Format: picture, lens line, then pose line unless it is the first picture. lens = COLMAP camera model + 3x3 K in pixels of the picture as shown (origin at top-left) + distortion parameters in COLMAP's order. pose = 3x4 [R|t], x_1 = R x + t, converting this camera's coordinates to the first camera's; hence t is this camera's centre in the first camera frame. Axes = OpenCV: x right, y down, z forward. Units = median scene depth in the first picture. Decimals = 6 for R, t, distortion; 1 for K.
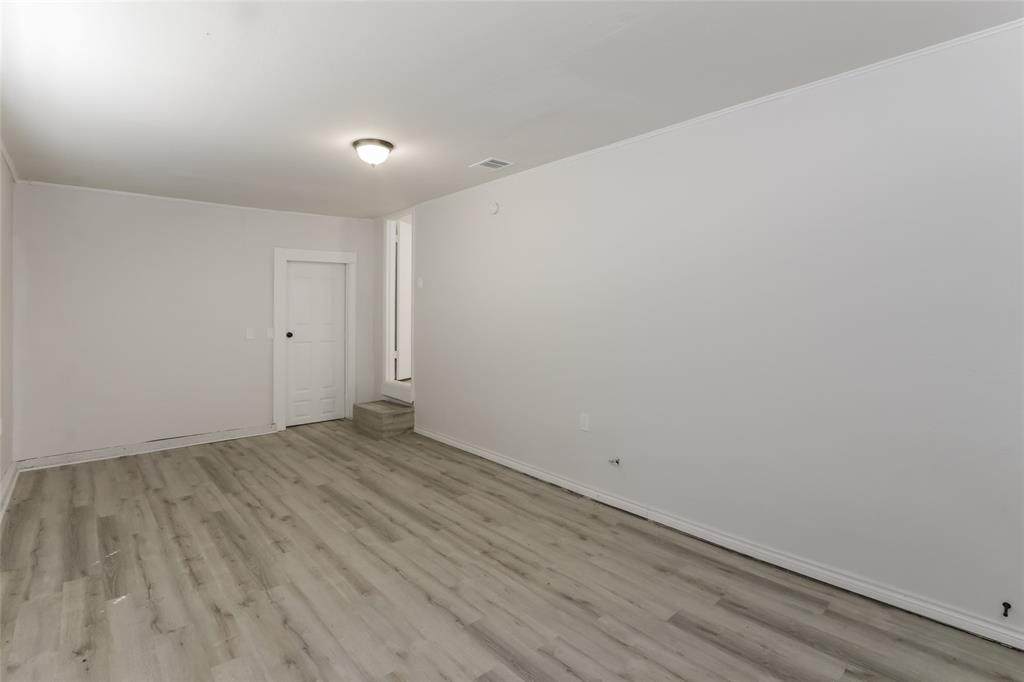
lens RADIAL K [[480.6, 0, 506.5], [0, 480.6, 336.7], [0, 0, 1]] dist [-0.003749, -0.000590]
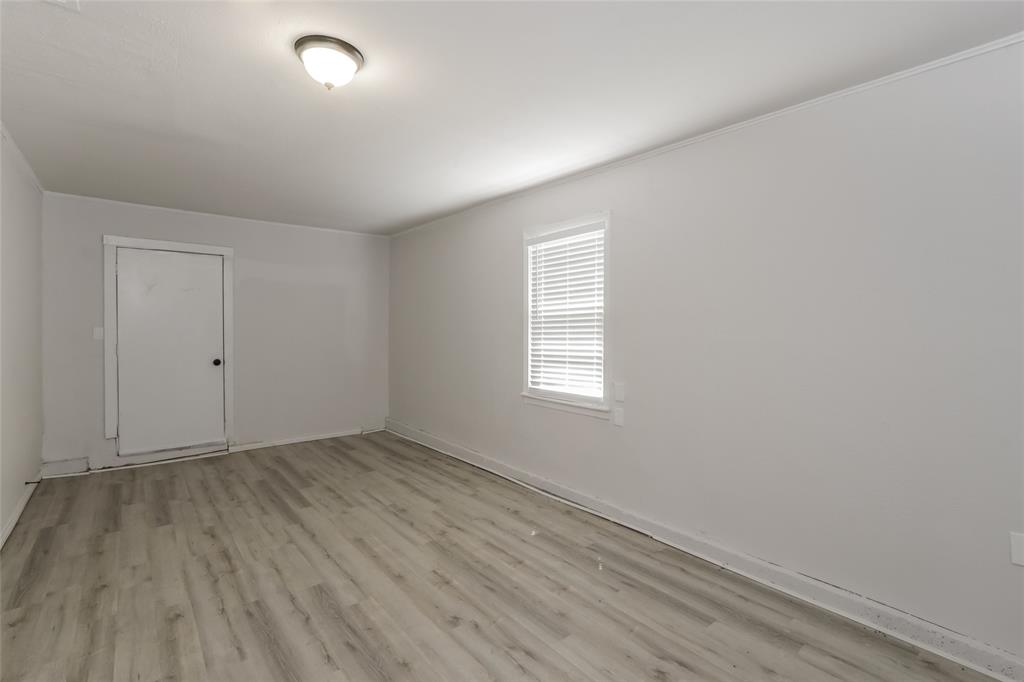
lens RADIAL K [[480.6, 0, 506.5], [0, 480.6, 336.7], [0, 0, 1]] dist [-0.003749, -0.000590]
pose [[-0.997856, -0.004356, 0.065299, -0.674533], [0.000448, 0.997304, 0.073380, -0.100521], [-0.065442, 0.073252, -0.995164, 1.933807]]
